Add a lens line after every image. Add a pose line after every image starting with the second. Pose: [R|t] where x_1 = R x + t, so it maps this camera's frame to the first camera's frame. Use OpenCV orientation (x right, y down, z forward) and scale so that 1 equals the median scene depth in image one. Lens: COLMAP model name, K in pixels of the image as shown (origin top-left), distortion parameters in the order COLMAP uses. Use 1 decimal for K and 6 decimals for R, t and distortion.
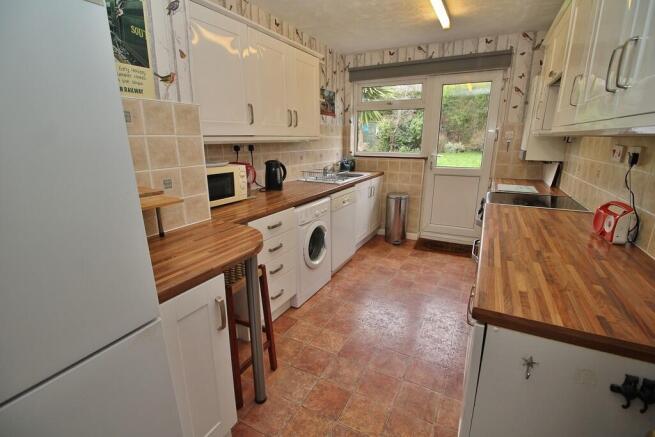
lens RADIAL K [[307.4, 0, 318.8], [0, 307.4, 213.5], [0, 0, 1]] dist [0.002201, -0.014631]
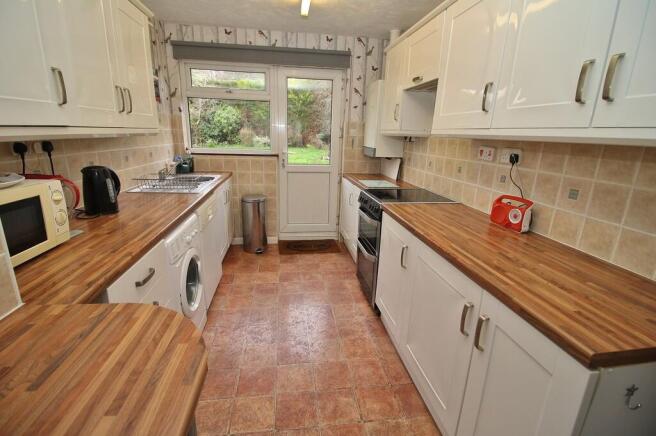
lens RADIAL K [[307.8, 0, 319.3], [0, 307.8, 213.0], [0, 0, 1]] dist [0.002201, -0.014631]
pose [[0.801100, -0.127215, 0.584855, -0.138554], [0.114622, 0.991673, 0.058701, -0.055477], [-0.587452, 0.020012, 0.809011, 0.204867]]
